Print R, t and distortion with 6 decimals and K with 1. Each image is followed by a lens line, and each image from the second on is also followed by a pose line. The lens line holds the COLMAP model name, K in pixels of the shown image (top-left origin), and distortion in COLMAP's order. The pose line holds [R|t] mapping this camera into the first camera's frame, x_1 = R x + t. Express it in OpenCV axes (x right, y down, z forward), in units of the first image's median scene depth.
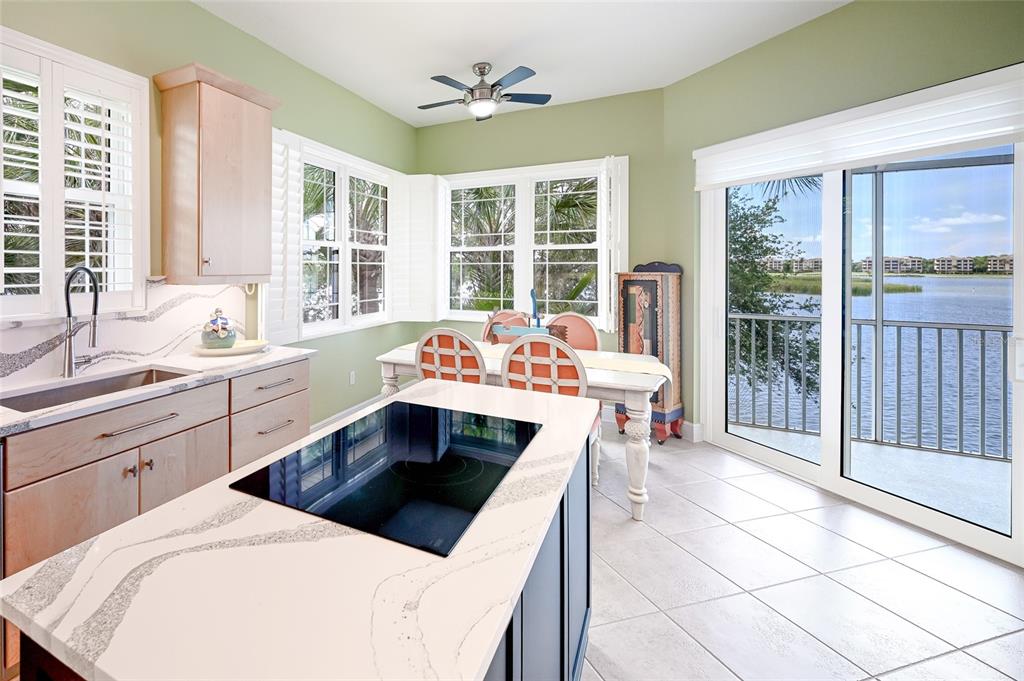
lens RADIAL K [[378.2, 0, 514.8], [0, 378.2, 339.1], [0, 0, 1]] dist [0.013294, -0.006751]
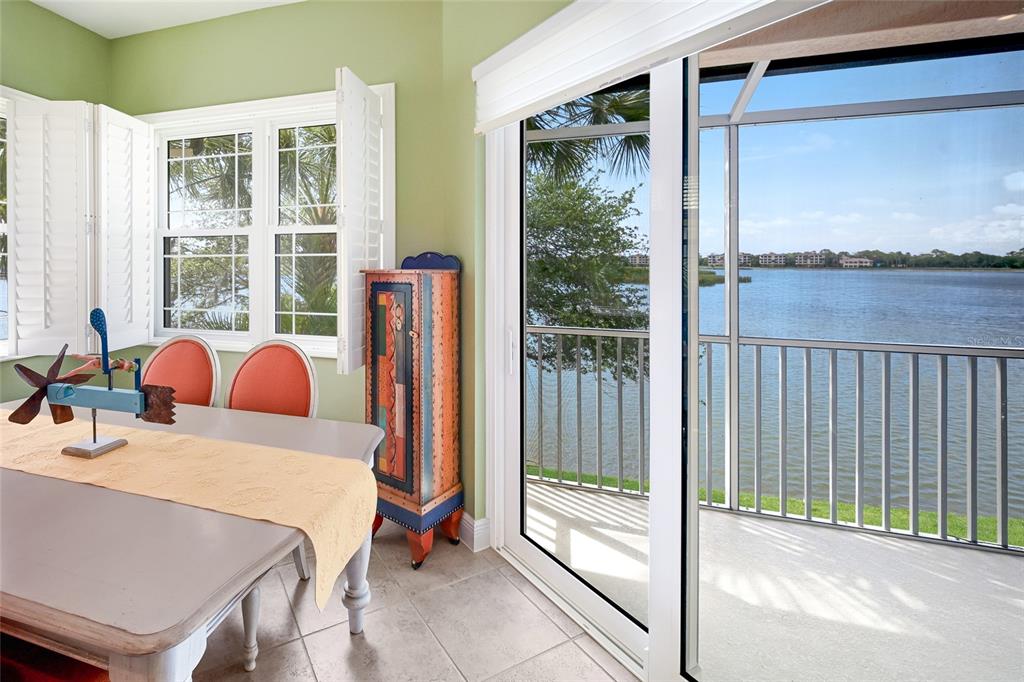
lens RADIAL K [[356.2, 0, 484.0], [0, 356.2, 346.6], [0, 0, 1]] dist [0.000310, -0.000010]
pose [[0.983379, -0.041766, 0.176696, 0.368473], [0.033296, 0.998162, 0.050631, -0.078083], [-0.178486, -0.043906, 0.982962, 0.415967]]
